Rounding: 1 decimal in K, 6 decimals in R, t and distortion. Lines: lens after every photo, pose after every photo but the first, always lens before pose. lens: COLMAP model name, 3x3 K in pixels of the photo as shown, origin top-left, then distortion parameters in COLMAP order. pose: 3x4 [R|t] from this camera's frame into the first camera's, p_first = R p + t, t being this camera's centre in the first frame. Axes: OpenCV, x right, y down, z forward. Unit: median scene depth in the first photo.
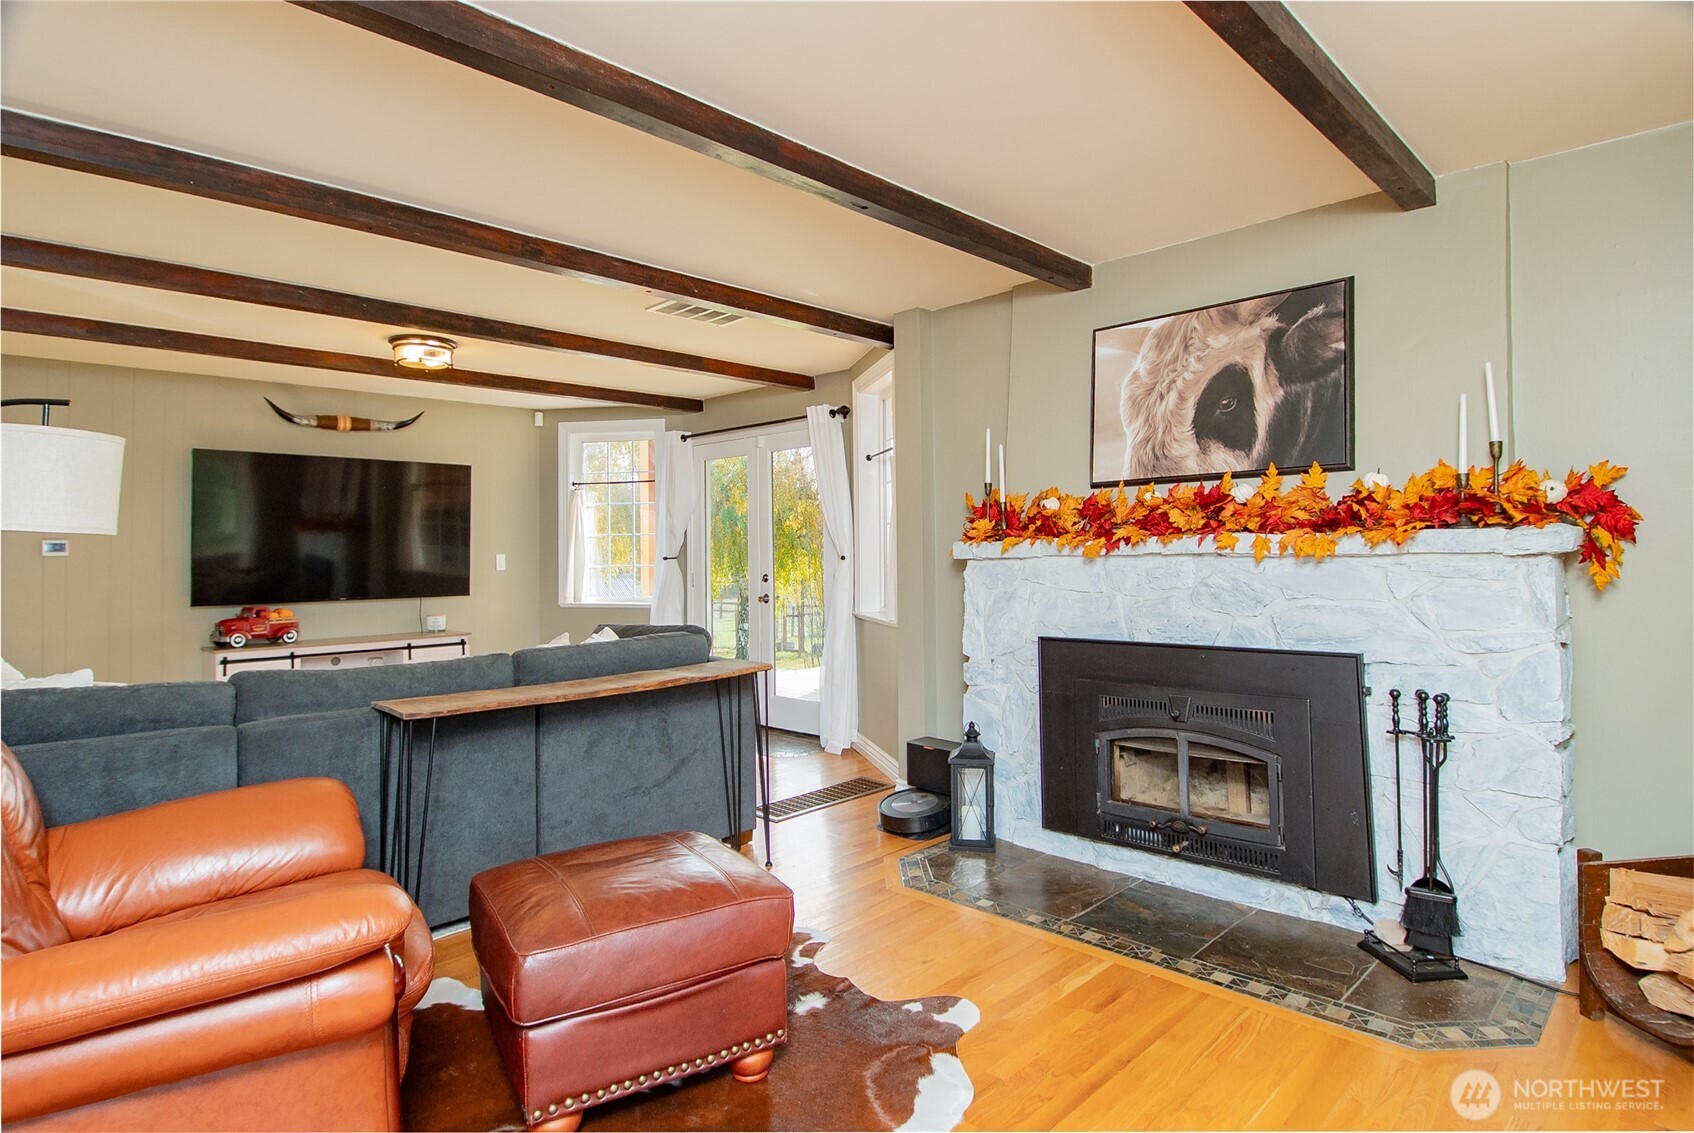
lens RADIAL K [[916.2, 0, 847.9], [0, 916.2, 557.5], [0, 0, 1]] dist [-0.000269, -0.011482]
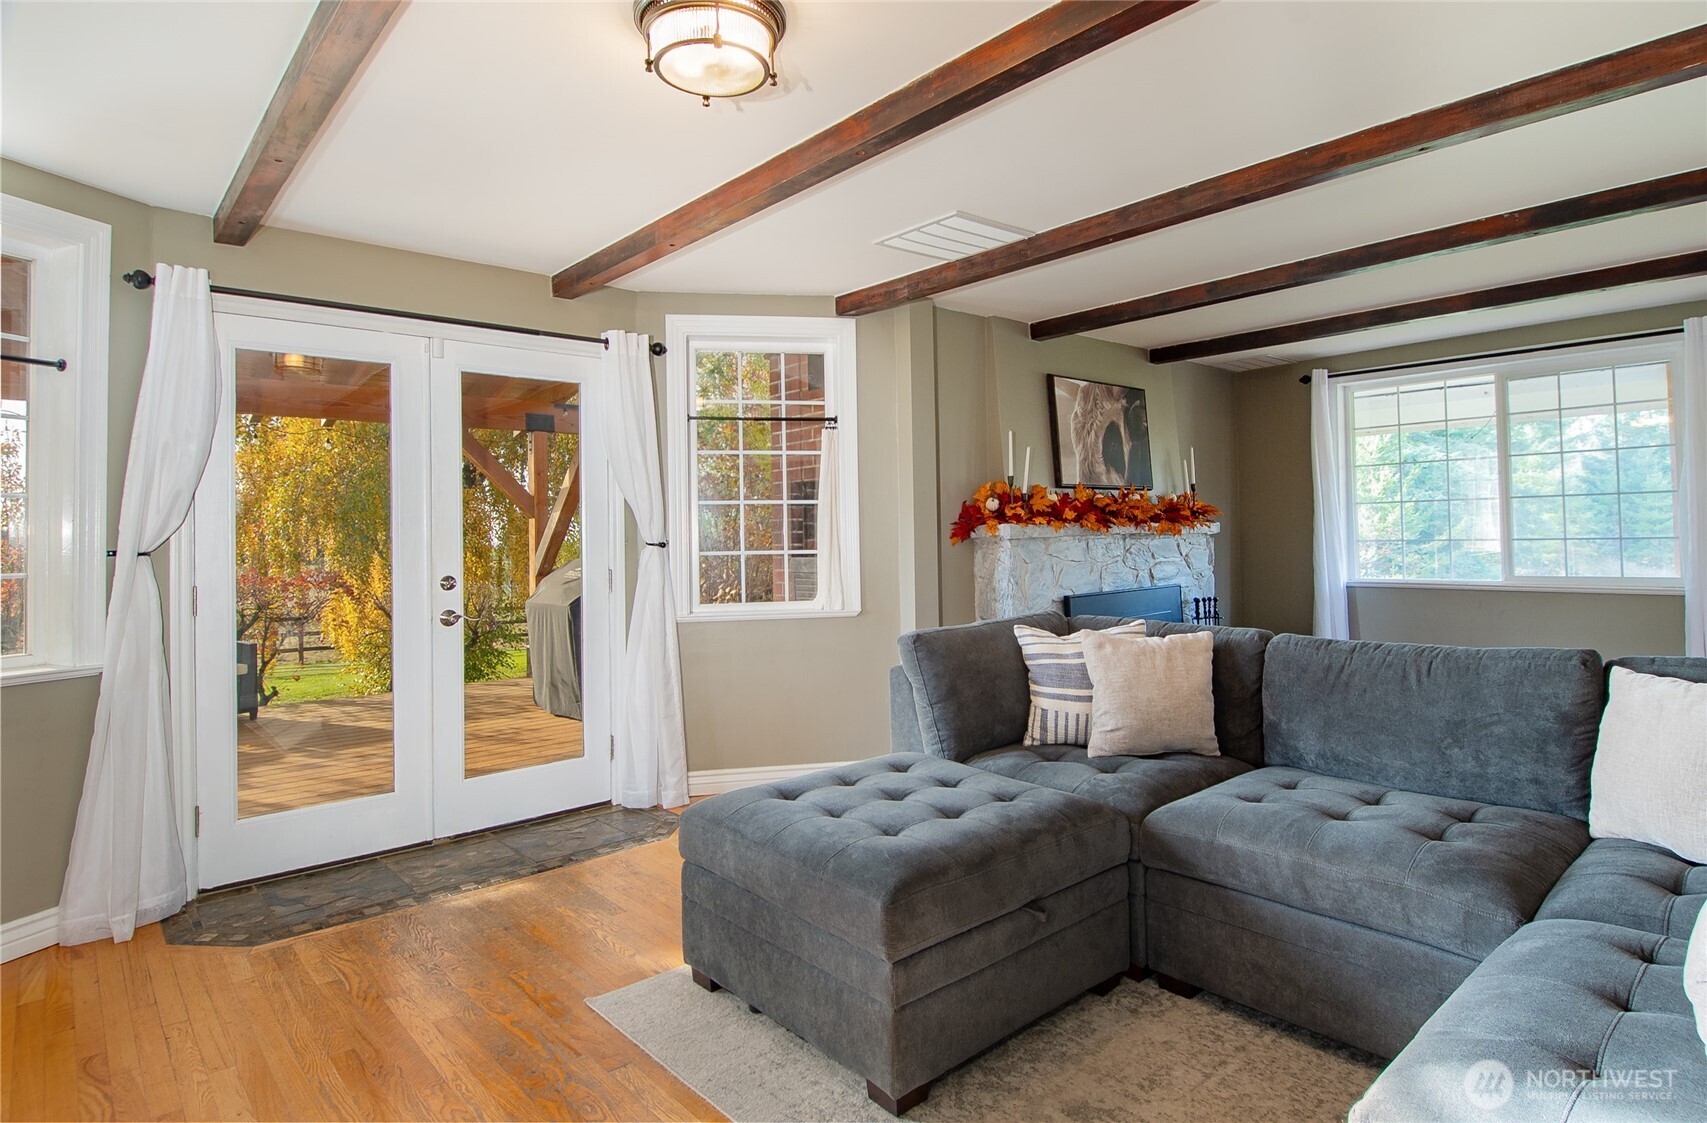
lens RADIAL K [[943.0, 0, 870.8], [0, 943.0, 551.3], [0, 0, 1]] dist [-0.009714, -0.003117]
pose [[0.050715, -0.004487, 0.998703, -1.300061], [0.020739, 0.999779, 0.003439, 0.011154], [-0.998498, 0.020538, 0.050797, 1.332878]]
